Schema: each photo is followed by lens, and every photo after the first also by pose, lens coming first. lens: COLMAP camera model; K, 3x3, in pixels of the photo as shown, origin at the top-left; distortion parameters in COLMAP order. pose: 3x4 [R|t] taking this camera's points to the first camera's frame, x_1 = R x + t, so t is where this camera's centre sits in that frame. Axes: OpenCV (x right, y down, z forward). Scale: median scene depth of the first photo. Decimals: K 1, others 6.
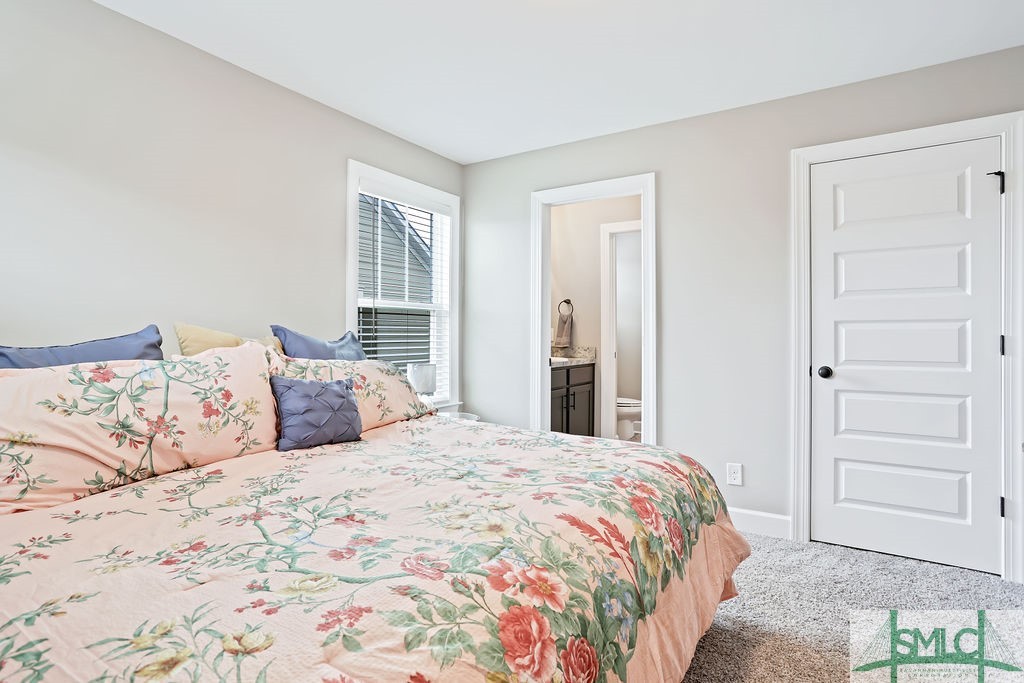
lens RADIAL K [[507.1, 0, 510.3], [0, 507.1, 338.4], [0, 0, 1]] dist [-0.034123, 0.008211]
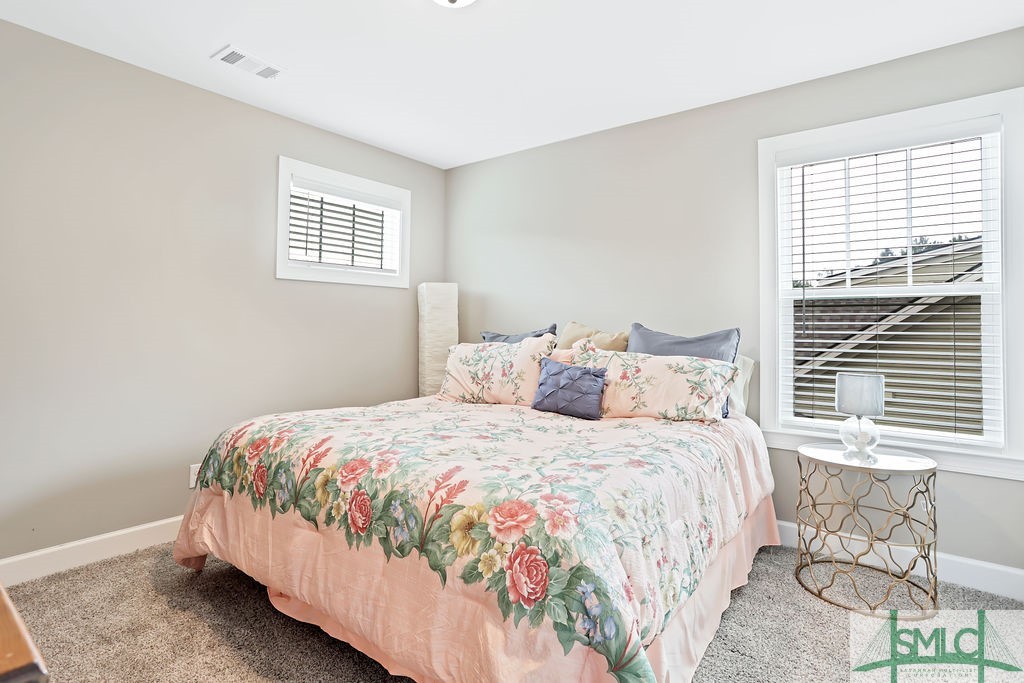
lens RADIAL K [[507.1, 0, 510.8], [0, 507.1, 333.7], [0, 0, 1]] dist [-0.034123, 0.008211]
pose [[-0.081930, -0.000031, -0.996638, 1.226707], [-0.017950, 0.999838, 0.001445, 0.003325], [0.996476, 0.018008, -0.081918, 1.241113]]
